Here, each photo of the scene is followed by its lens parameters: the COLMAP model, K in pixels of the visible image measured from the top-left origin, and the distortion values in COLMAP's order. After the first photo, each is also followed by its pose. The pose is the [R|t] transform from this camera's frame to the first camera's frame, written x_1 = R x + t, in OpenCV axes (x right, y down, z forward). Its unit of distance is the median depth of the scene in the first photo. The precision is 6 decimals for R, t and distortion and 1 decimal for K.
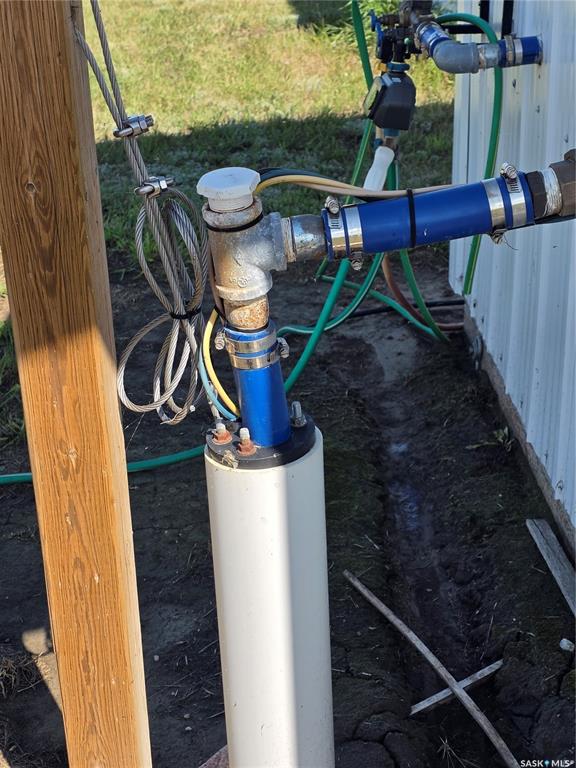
lens RADIAL K [[1223.9, 0, 288.2], [0, 1223.9, 384.8], [0, 0, 1]] dist [0.155295, 0.000000]
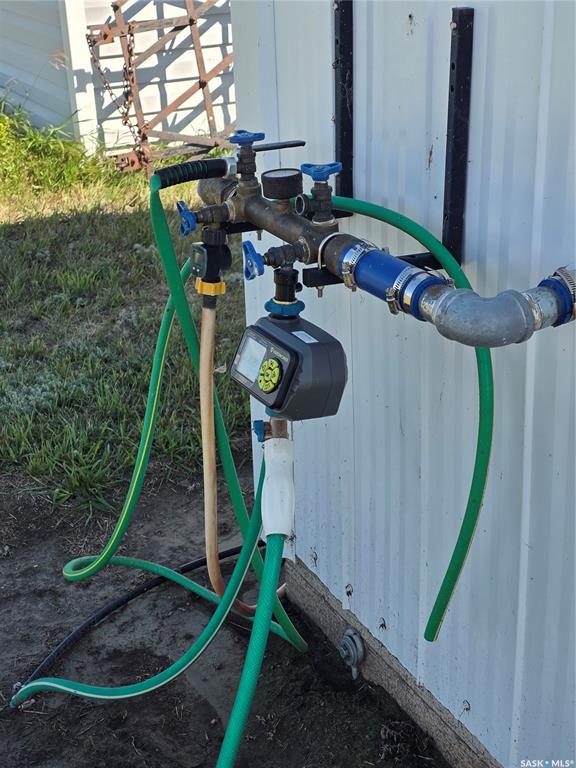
lens RADIAL K [[1223.9, 0, 288.9], [0, 1223.9, 382.6], [0, 0, 1]] dist [0.155295, 0.000000]
pose [[0.901466, -0.179256, 0.393988, -0.115073], [0.188776, 0.981908, 0.014819, -0.187393], [-0.389517, 0.061017, 0.918996, 0.387162]]
